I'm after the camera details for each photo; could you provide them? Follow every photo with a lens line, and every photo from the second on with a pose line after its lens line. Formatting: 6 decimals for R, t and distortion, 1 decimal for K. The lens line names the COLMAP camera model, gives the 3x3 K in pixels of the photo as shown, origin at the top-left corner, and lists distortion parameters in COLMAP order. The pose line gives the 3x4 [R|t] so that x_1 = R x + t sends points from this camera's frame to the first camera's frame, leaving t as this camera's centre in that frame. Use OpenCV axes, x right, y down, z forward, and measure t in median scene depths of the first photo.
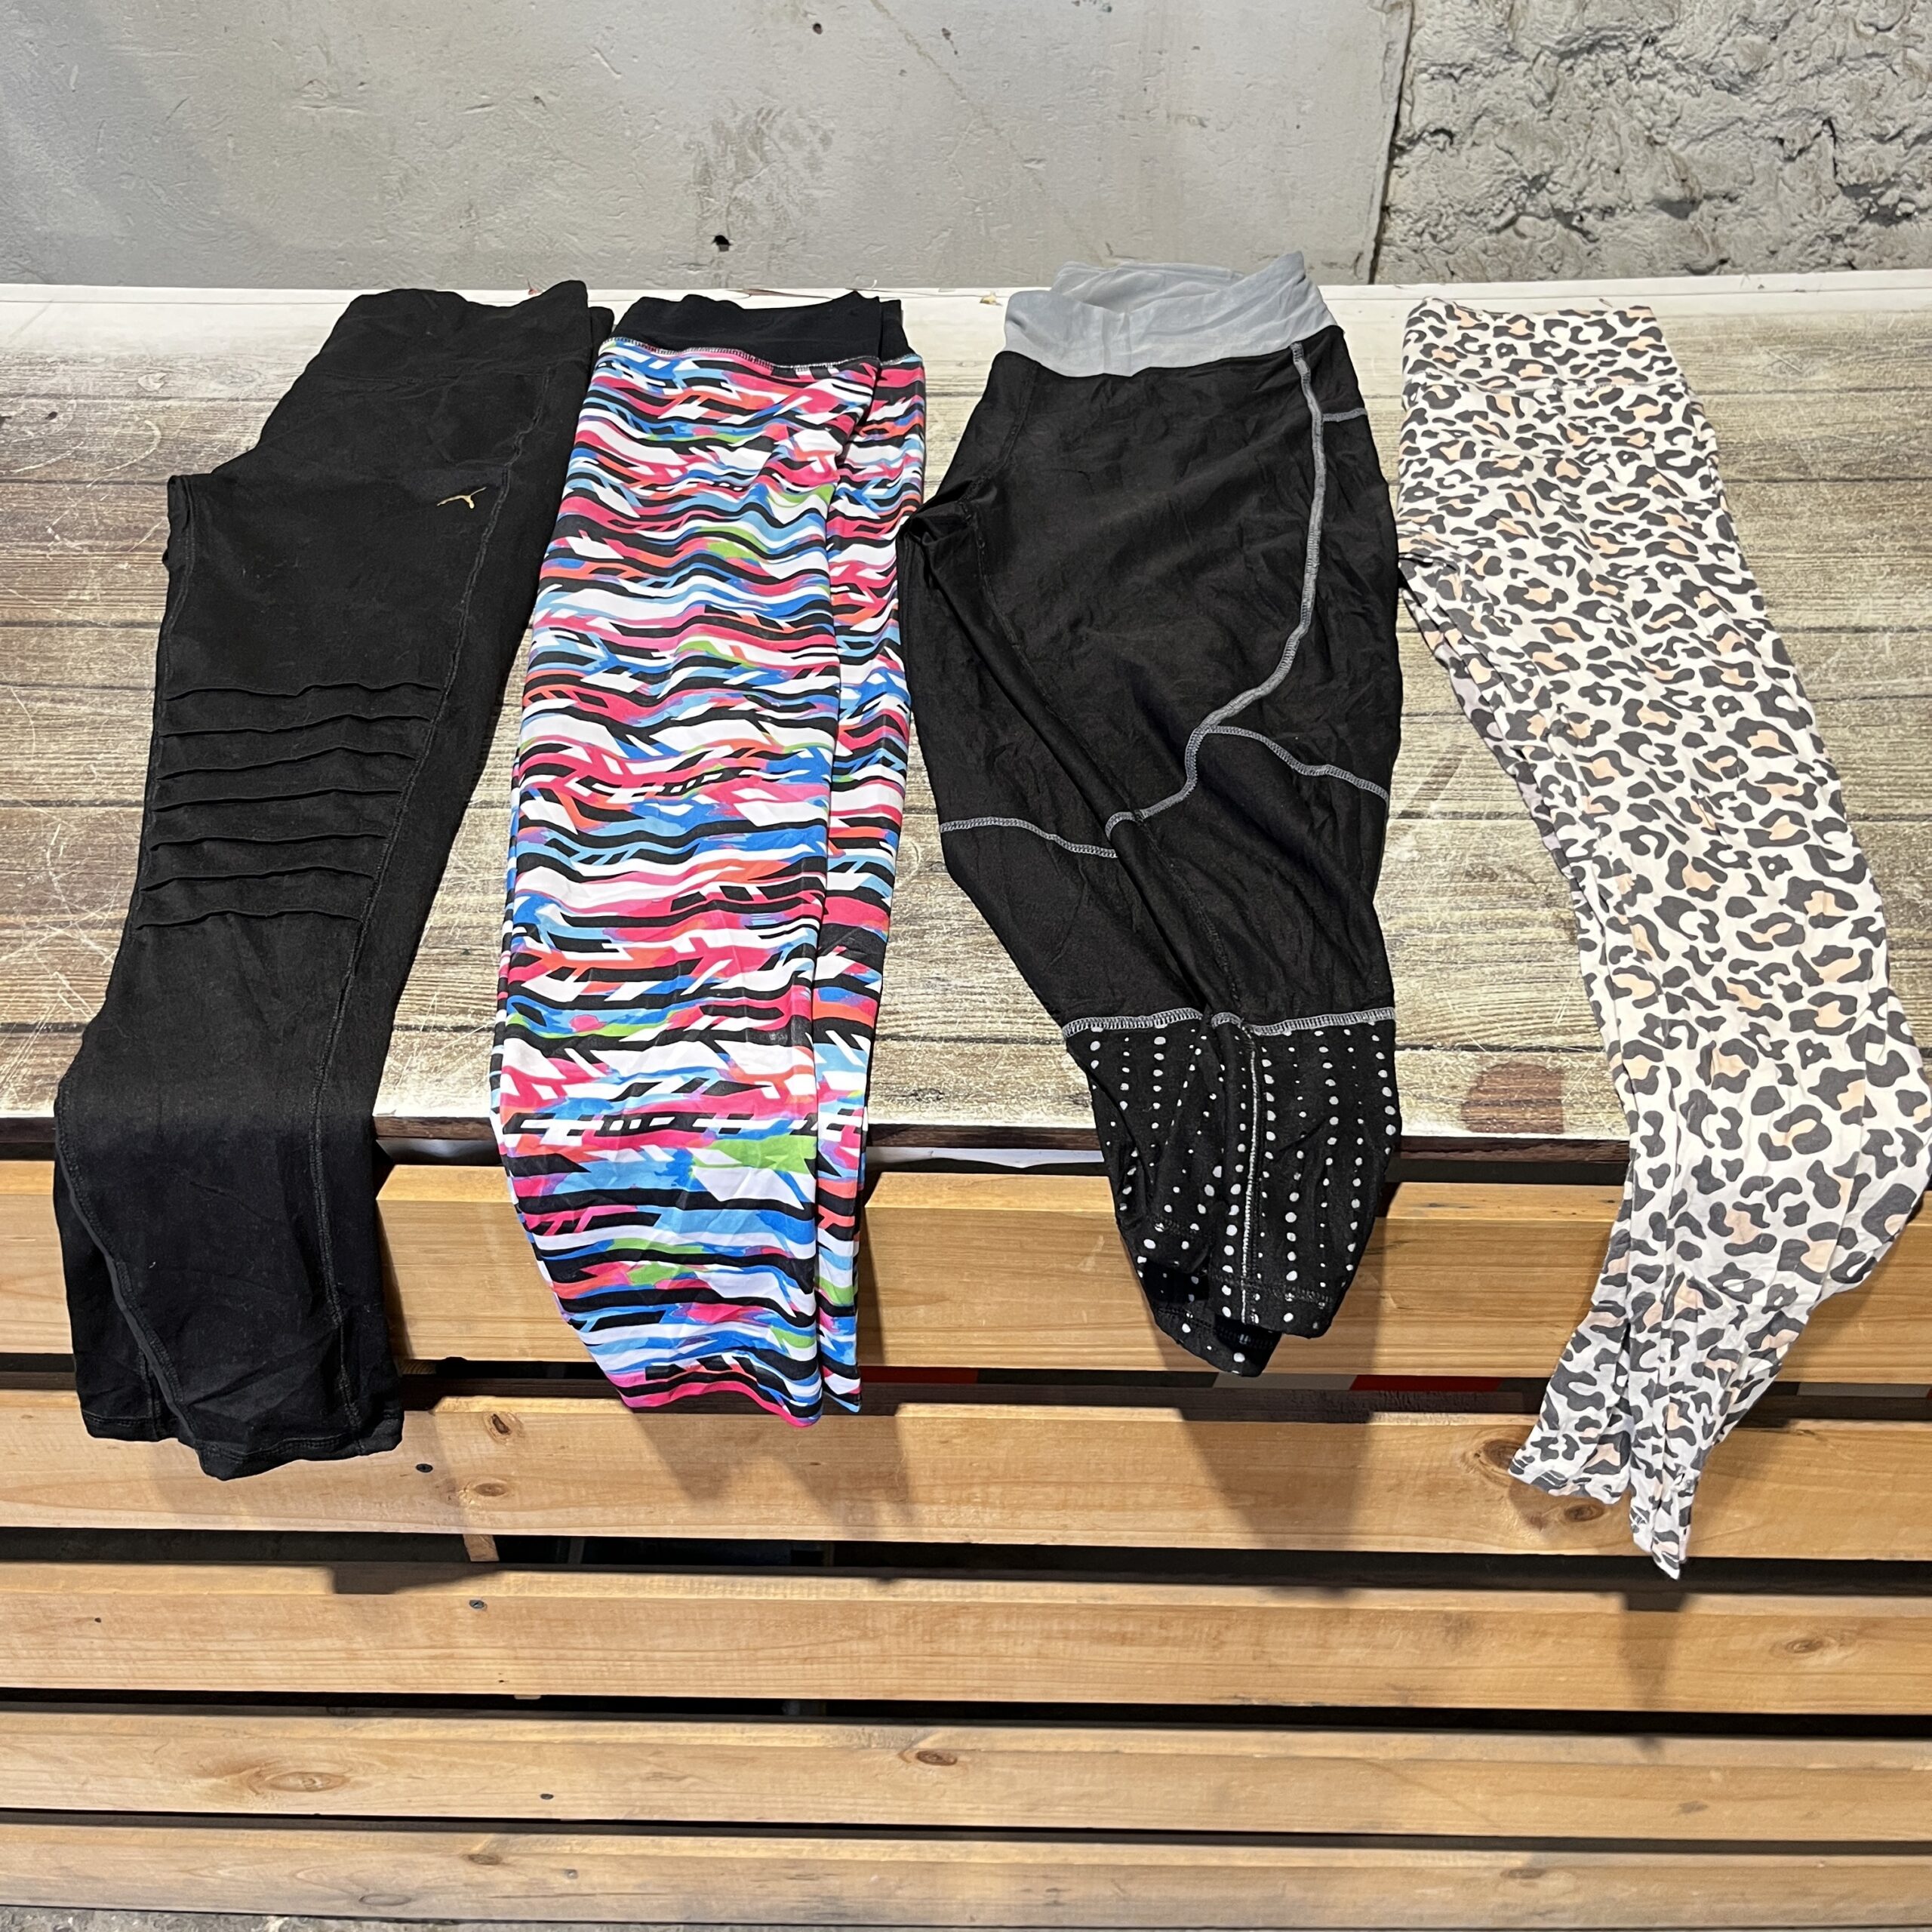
lens RADIAL K [[1975.3, 0, 946.1], [0, 1975.3, 985.4], [0, 0, 1]] dist [0.024455, 0.000000]
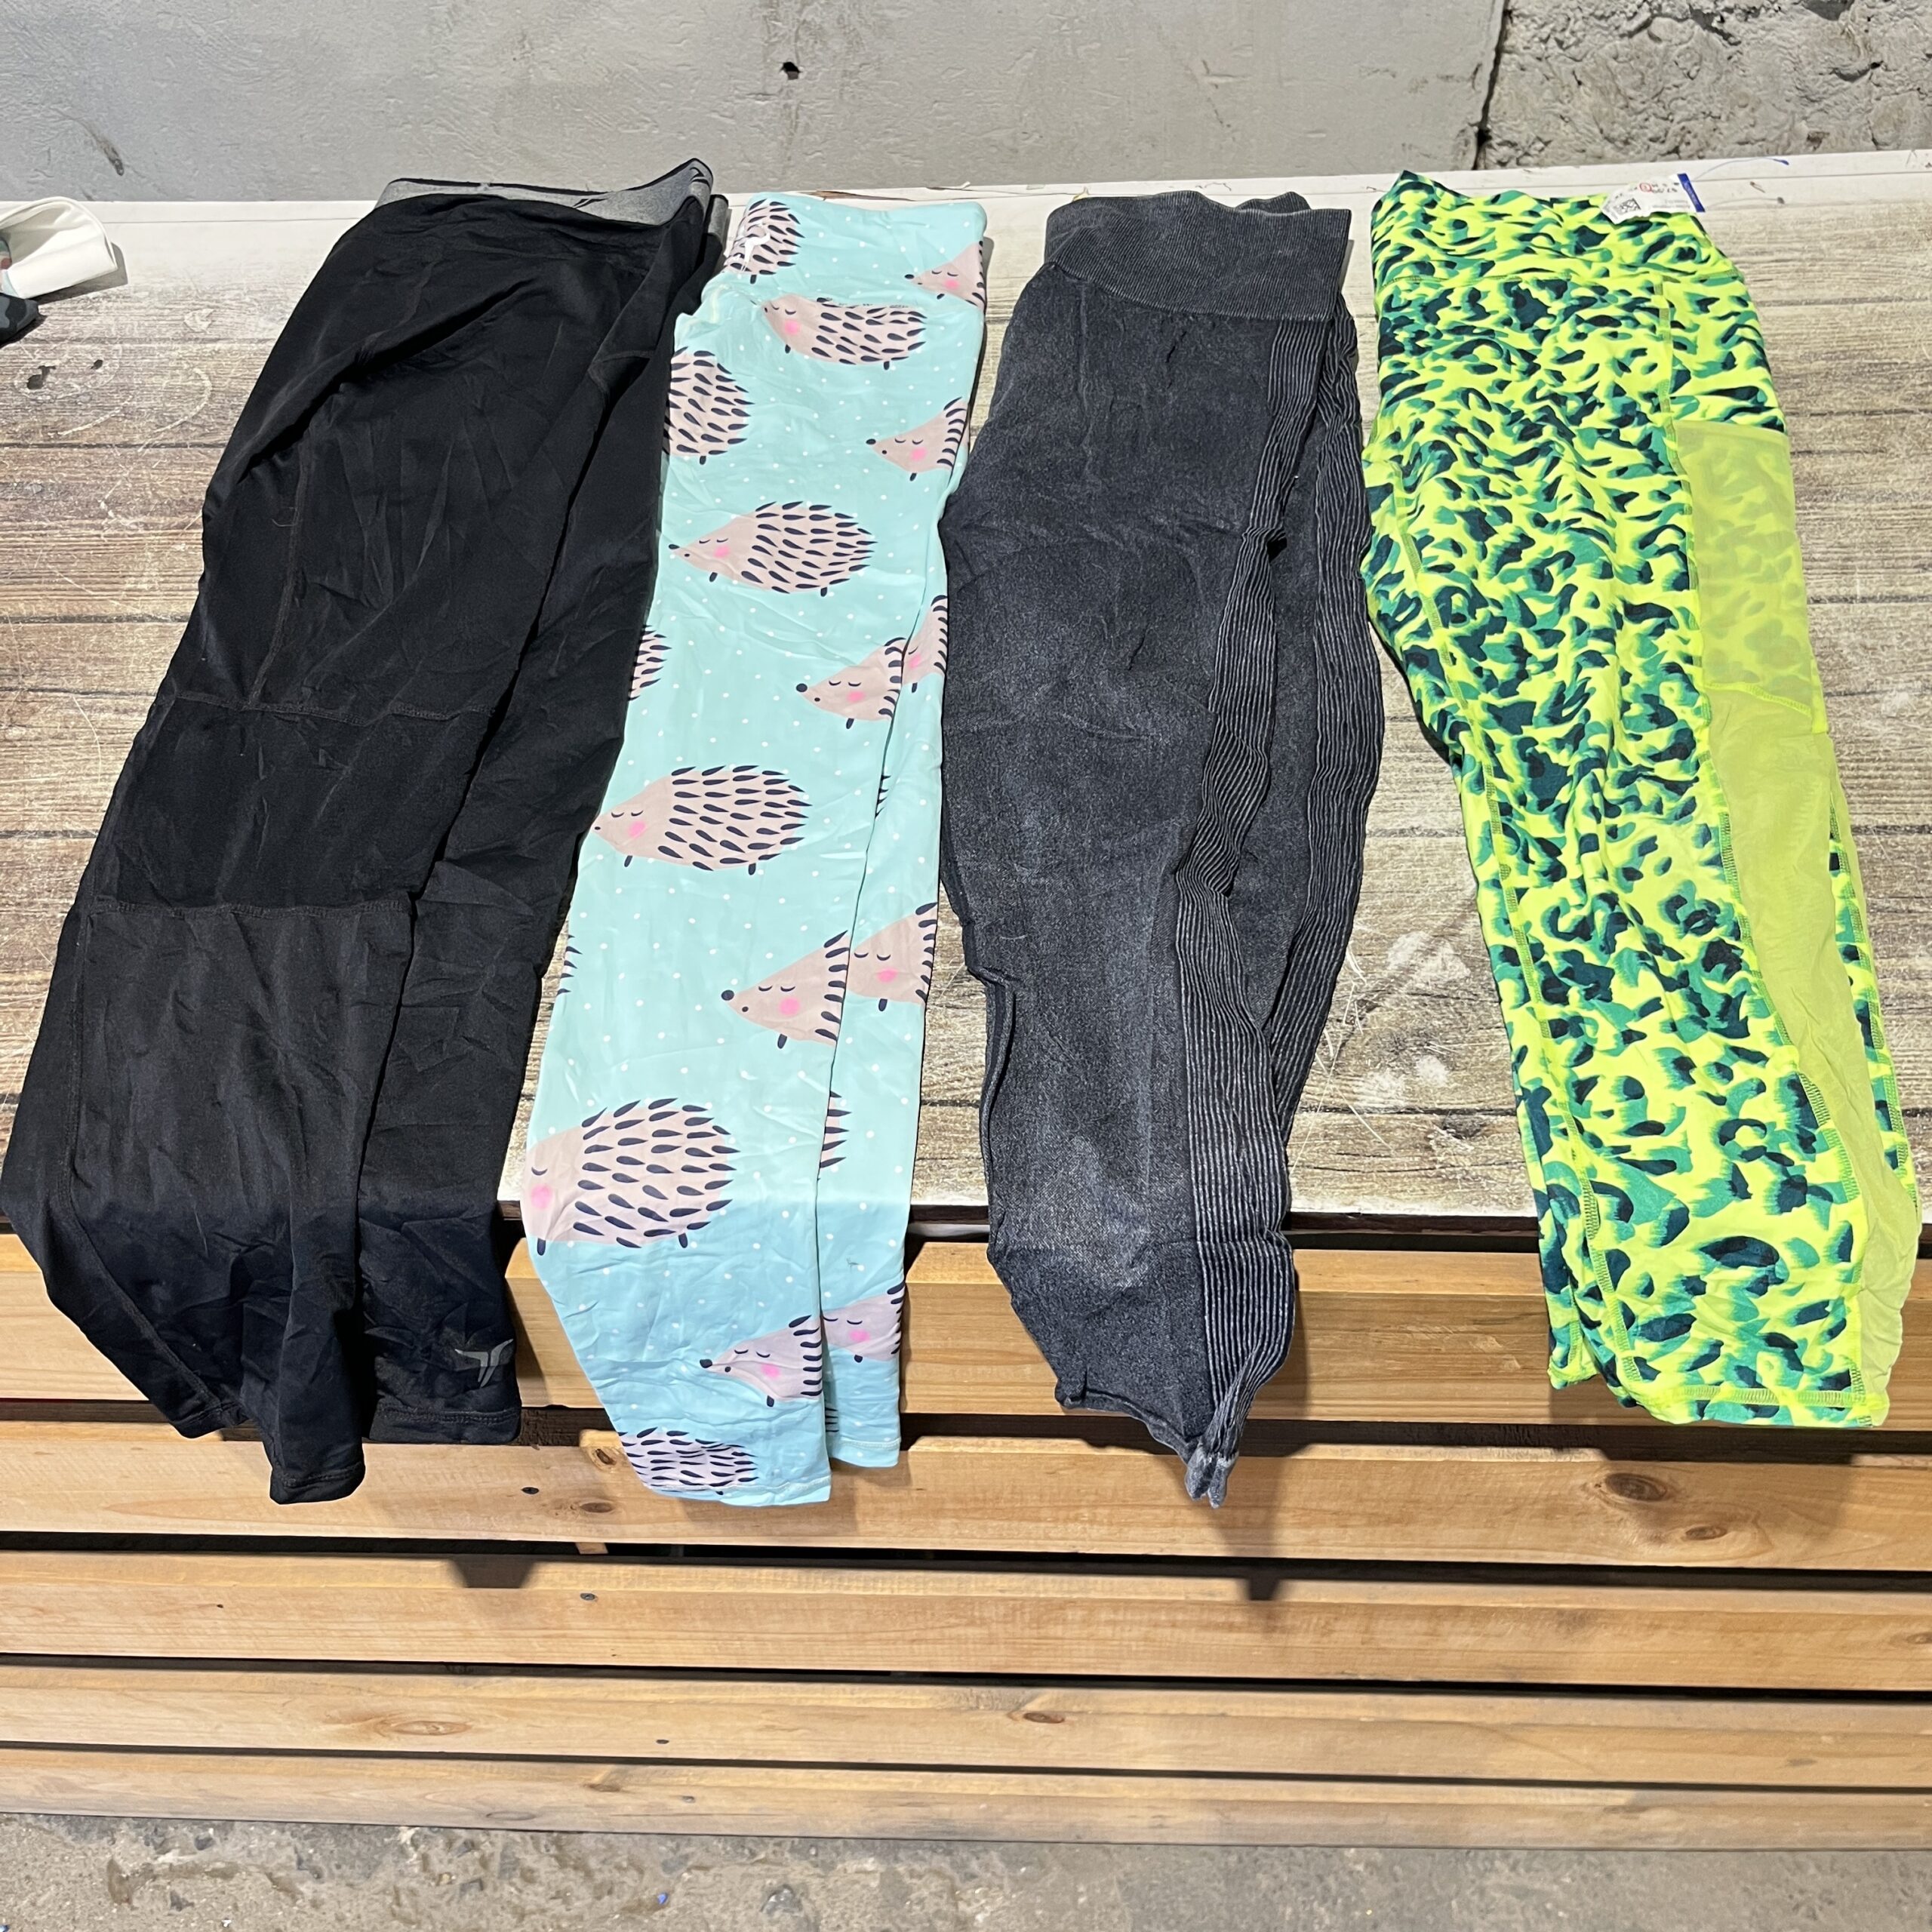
lens RADIAL K [[1975.3, 0, 956.5], [0, 1975.3, 973.9], [0, 0, 1]] dist [0.024455, 0.000000]
pose [[0.999205, -0.010536, -0.038452, -0.006002], [0.014933, 0.993146, 0.115926, -0.101199], [0.036967, -0.116408, 0.992513, 0.036277]]
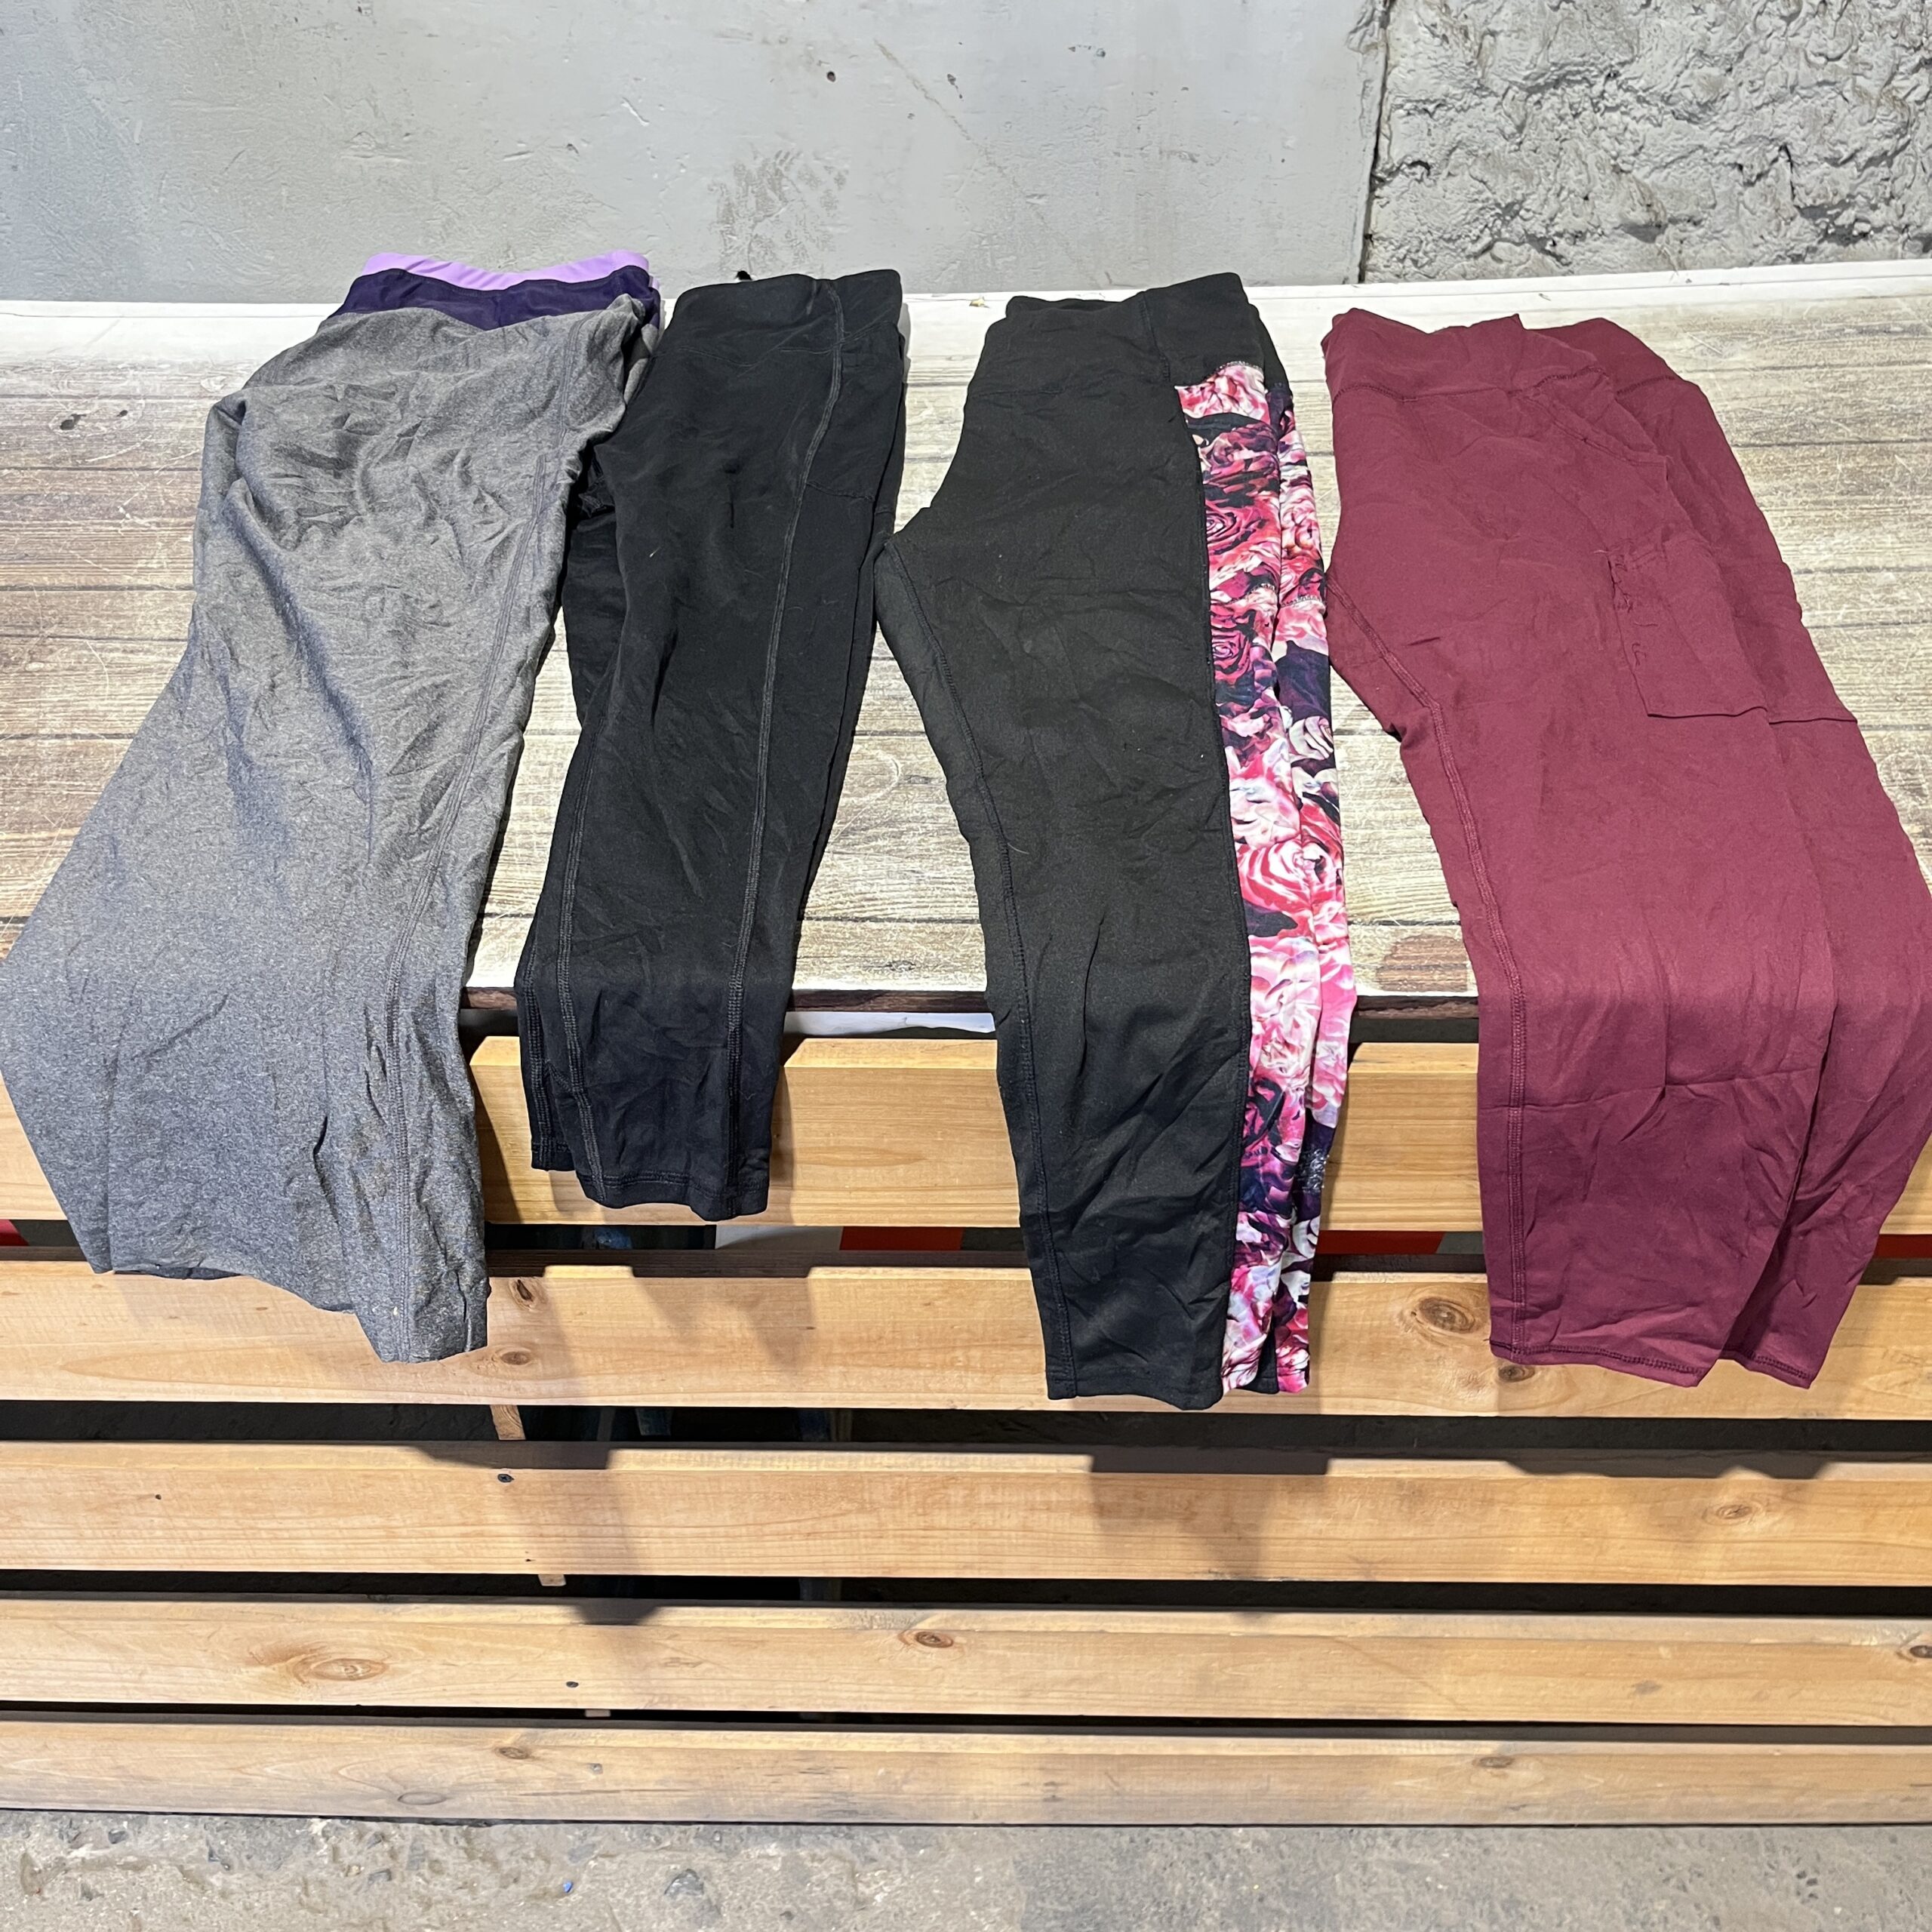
lens RADIAL K [[1975.3, 0, 962.4], [0, 1975.3, 971.3], [0, 0, 1]] dist [0.024455, 0.000000]
pose [[0.999864, -0.008629, -0.014068, 0.027437], [0.008083, 0.999230, -0.038394, 0.067583], [0.014389, 0.038275, 0.999164, -0.079179]]
